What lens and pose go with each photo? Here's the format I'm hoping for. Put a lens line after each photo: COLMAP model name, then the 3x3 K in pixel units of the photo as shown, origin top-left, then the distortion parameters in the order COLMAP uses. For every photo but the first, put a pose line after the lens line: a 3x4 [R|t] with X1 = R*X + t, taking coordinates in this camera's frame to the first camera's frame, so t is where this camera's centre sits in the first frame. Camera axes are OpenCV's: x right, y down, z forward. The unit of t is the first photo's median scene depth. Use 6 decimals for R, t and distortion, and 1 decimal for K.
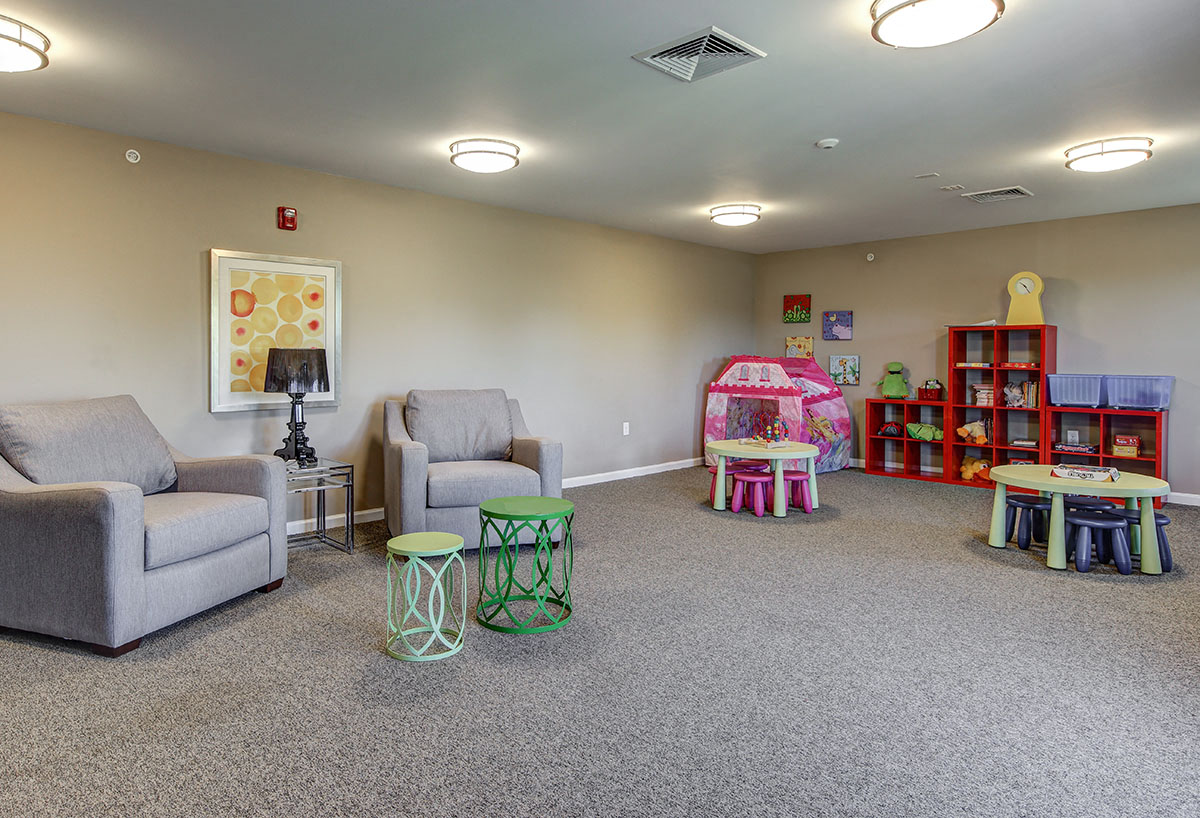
lens RADIAL K [[733.3, 0, 599.1], [0, 733.3, 363.6], [0, 0, 1]] dist [0.000031, 0.000031]
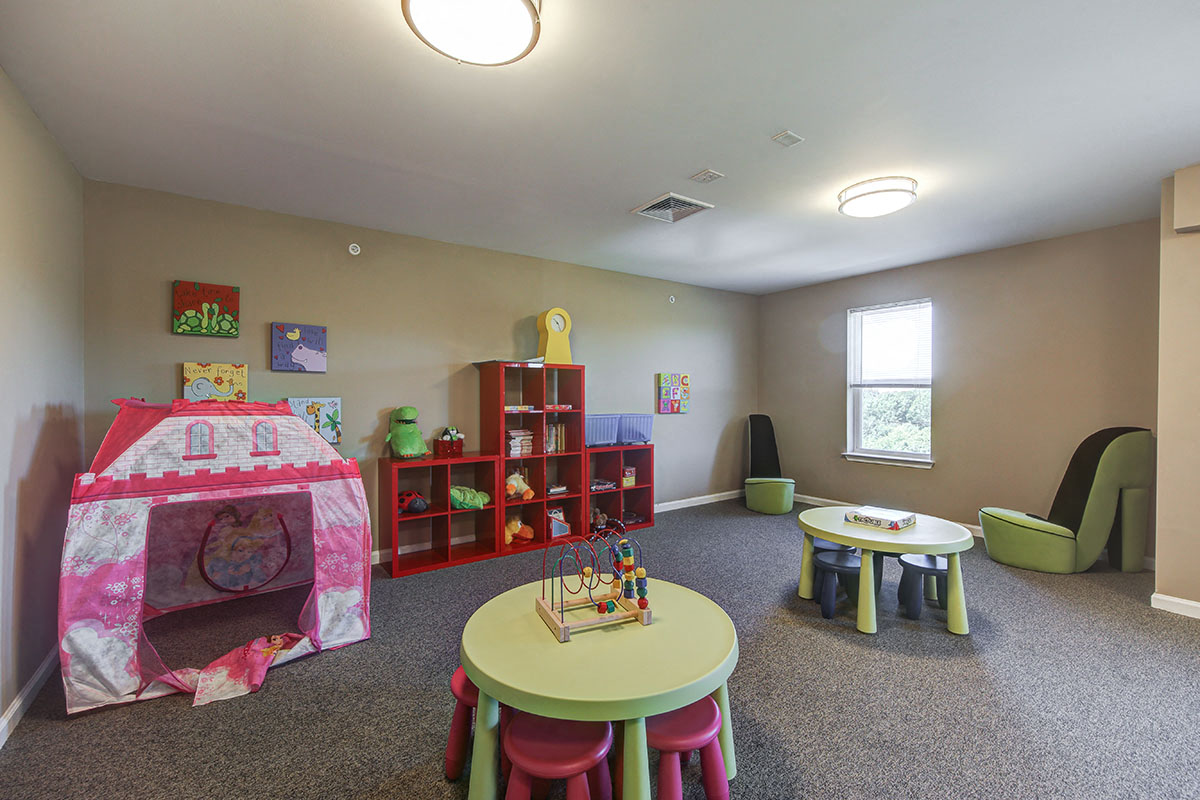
lens RADIAL K [[509.8, 0, 600.0], [0, 509.8, 400.0], [0, 0, 1]] dist [0.001635, 0.000220]
pose [[0.189834, -0.011013, 0.981754, -0.044254], [0.011248, 0.999896, 0.009041, -0.010555], [-0.981752, 0.009327, 0.189938, 0.712545]]
